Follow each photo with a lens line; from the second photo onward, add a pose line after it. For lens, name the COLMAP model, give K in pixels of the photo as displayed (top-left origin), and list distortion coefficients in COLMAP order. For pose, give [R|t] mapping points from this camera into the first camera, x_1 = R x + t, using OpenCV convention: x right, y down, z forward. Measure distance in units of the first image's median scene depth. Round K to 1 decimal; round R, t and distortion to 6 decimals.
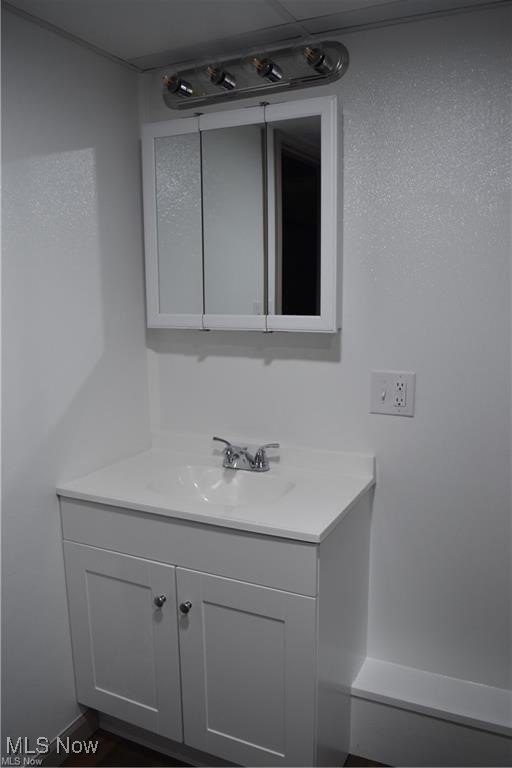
lens RADIAL K [[598.4, 0, 256.0], [0, 598.4, 384.0], [0, 0, 1]] dist [-0.079744, 0.009414]
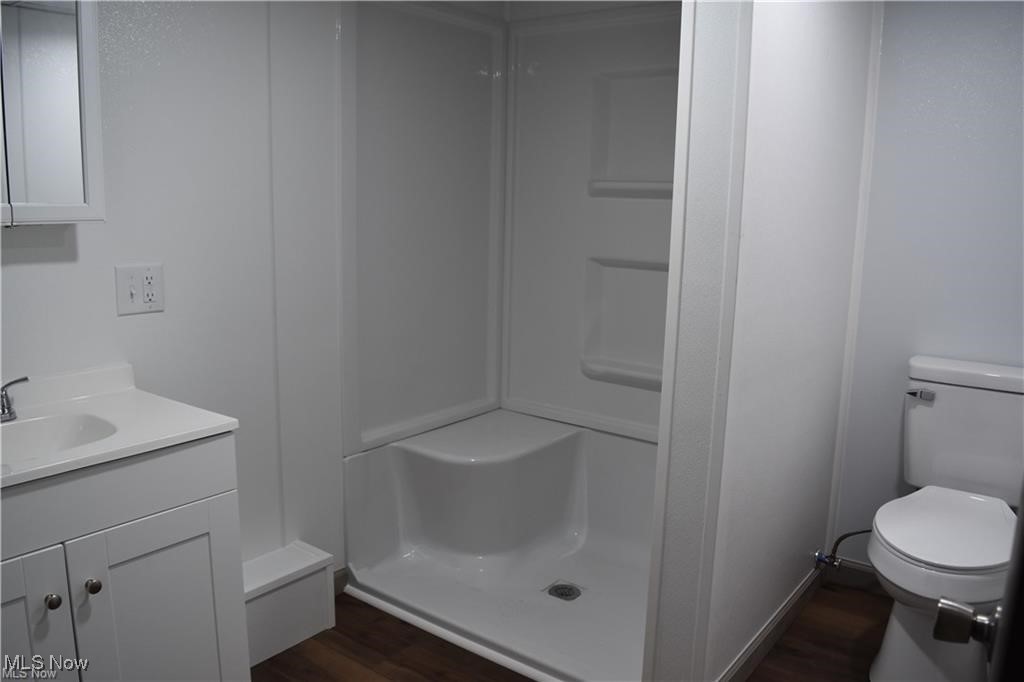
lens RADIAL K [[797.8, 0, 512.0], [0, 797.8, 341.0], [0, 0, 1]] dist [-0.079744, 0.009414]
pose [[0.191995, -0.162835, 0.967793, -0.838994], [0.123941, 0.982266, 0.140683, -0.004761], [-0.973538, 0.092939, 0.208772, 0.206579]]
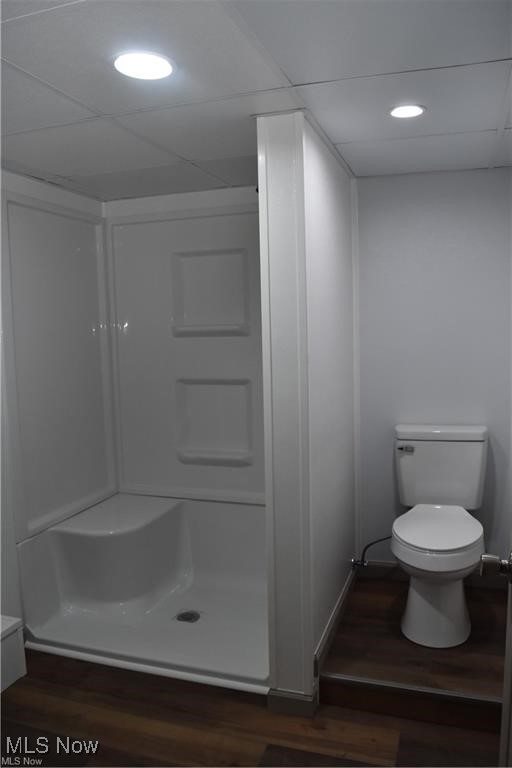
lens RADIAL K [[598.4, 0, 256.0], [0, 598.4, 384.0], [0, 0, 1]] dist [-0.079744, 0.009414]
pose [[-0.126056, -0.086354, 0.988258, -0.938658], [0.175676, 0.978516, 0.107911, -0.046701], [-0.976344, 0.187216, -0.108178, 0.315767]]
